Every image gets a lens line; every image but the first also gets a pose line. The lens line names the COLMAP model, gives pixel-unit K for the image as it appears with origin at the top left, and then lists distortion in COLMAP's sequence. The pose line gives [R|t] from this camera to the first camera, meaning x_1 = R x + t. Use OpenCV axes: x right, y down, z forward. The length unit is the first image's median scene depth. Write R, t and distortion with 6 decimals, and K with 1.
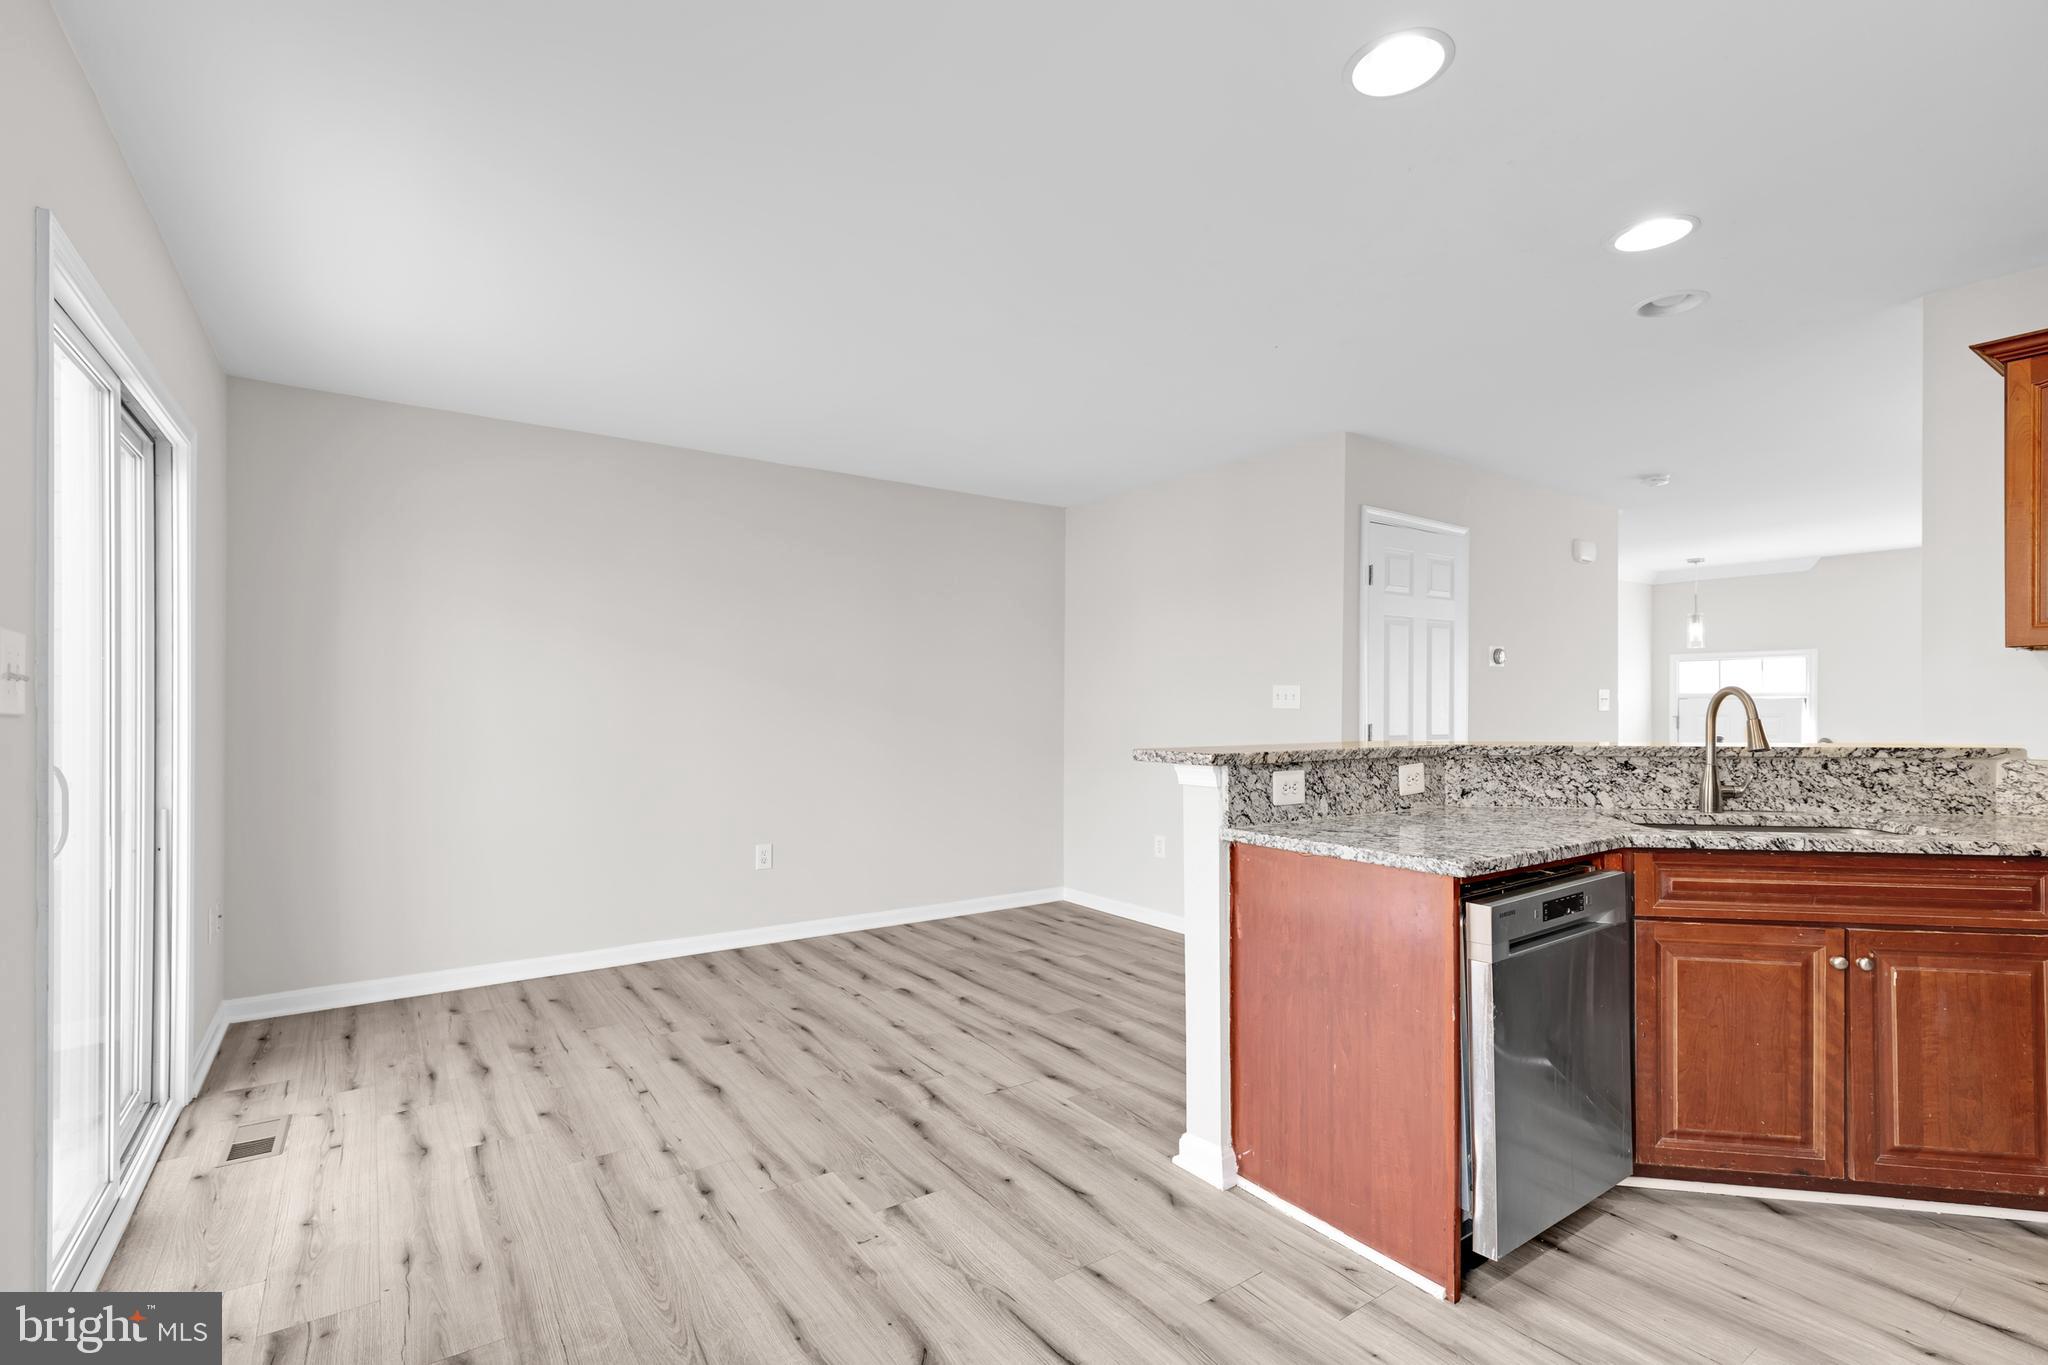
lens RADIAL K [[934.6, 0, 1019.3], [0, 934.6, 693.4], [0, 0, 1]] dist [0.004954, -0.000117]
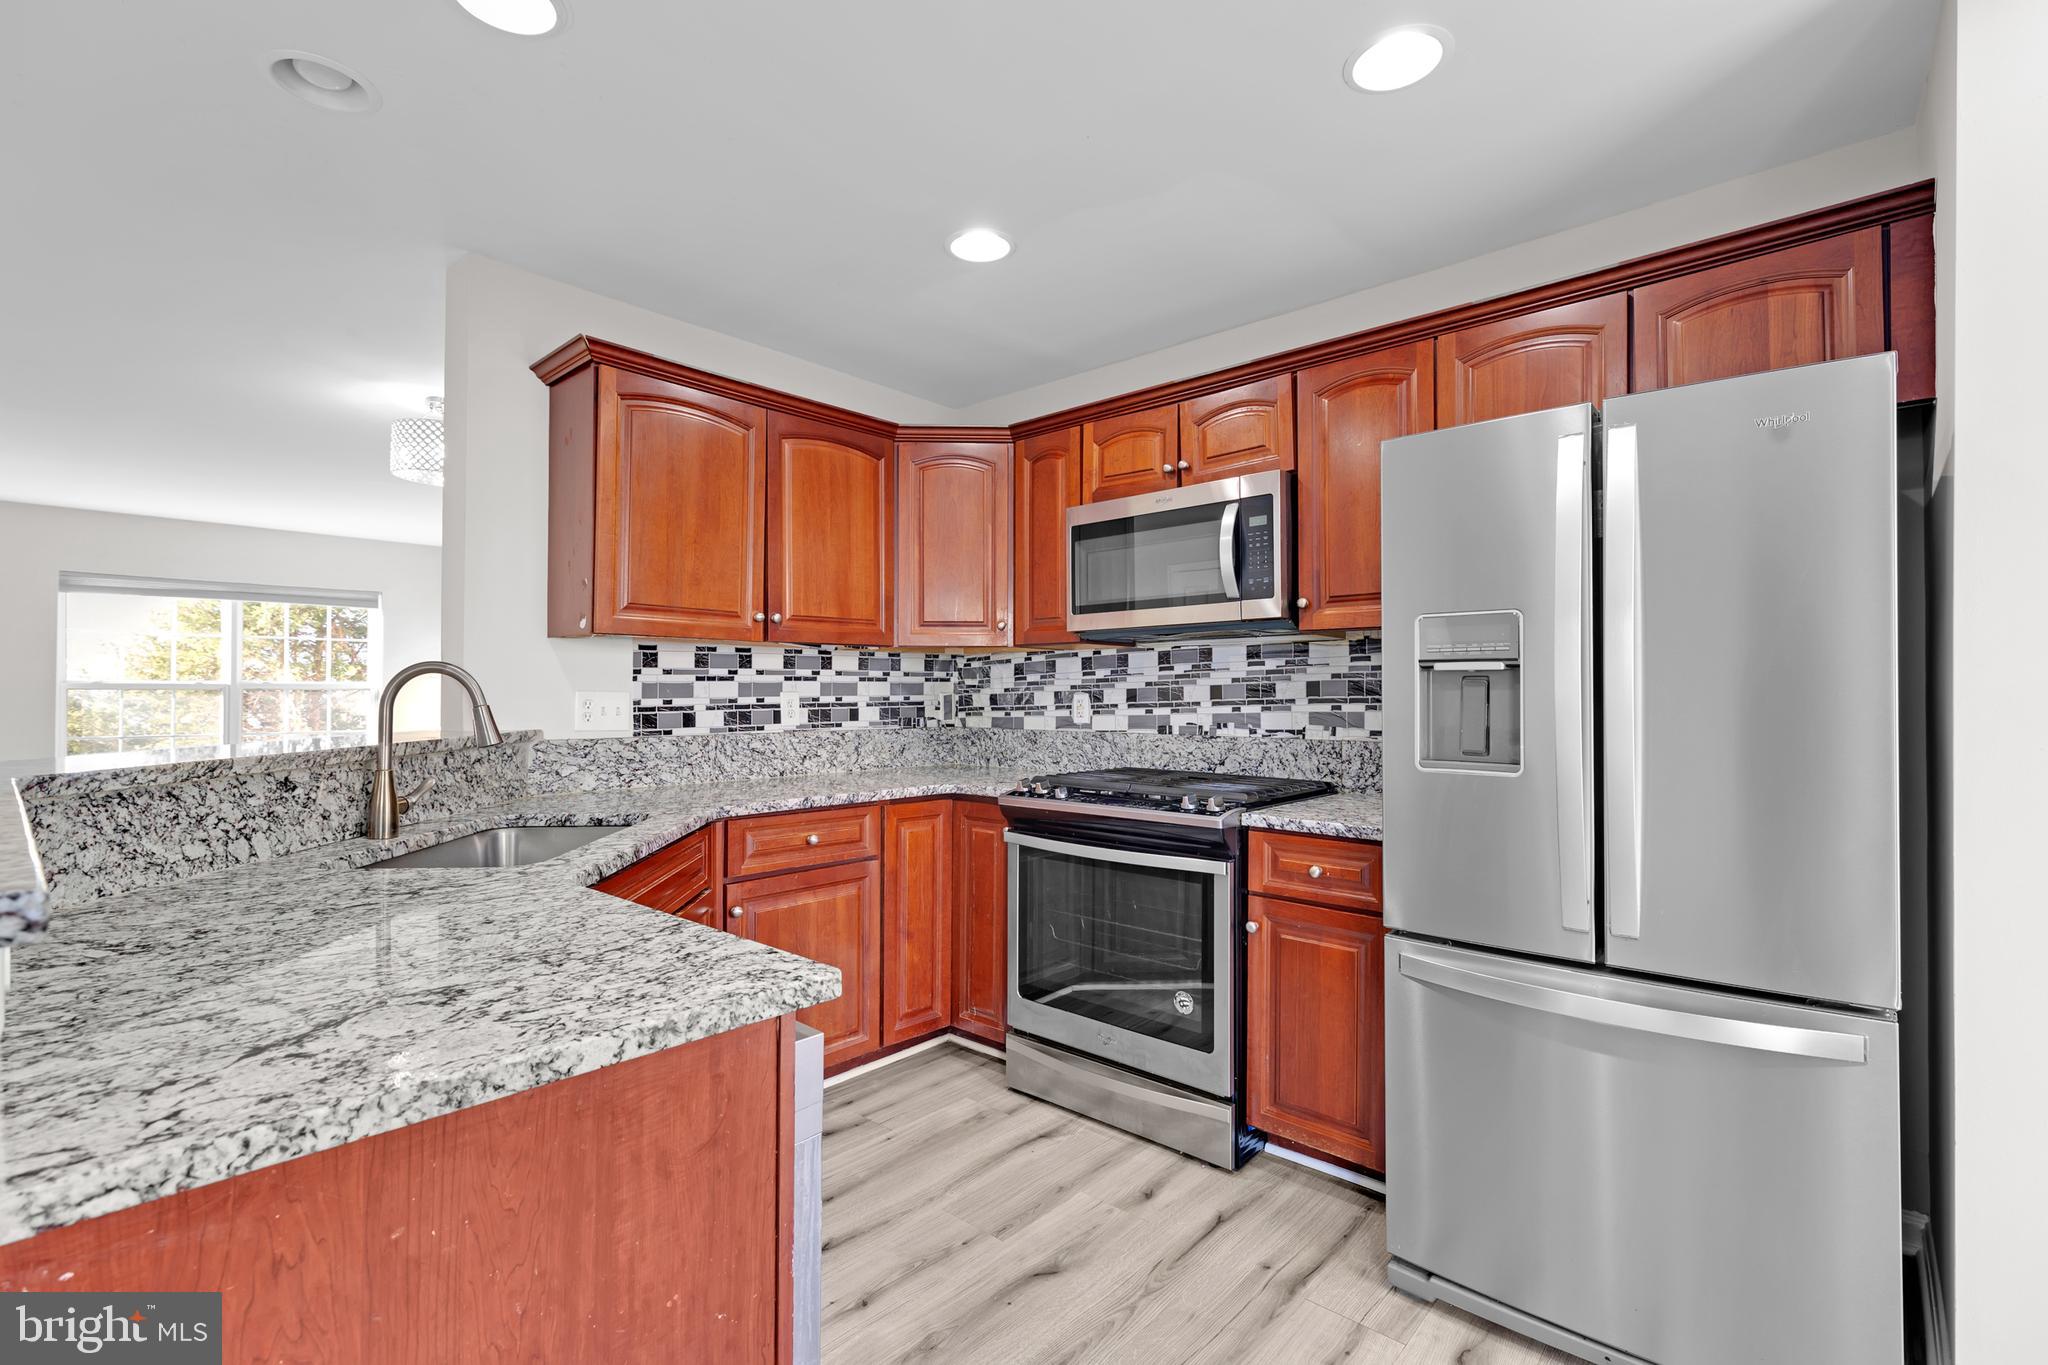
lens RADIAL K [[934.6, 0, 1001.6], [0, 934.6, 681.7], [0, 0, 1]] dist [0.004954, -0.000117]
pose [[-0.213237, 0.009469, 0.976955, -0.056633], [-0.013911, 0.999822, -0.012727, 0.010284], [-0.976902, -0.016304, -0.213067, 0.659975]]
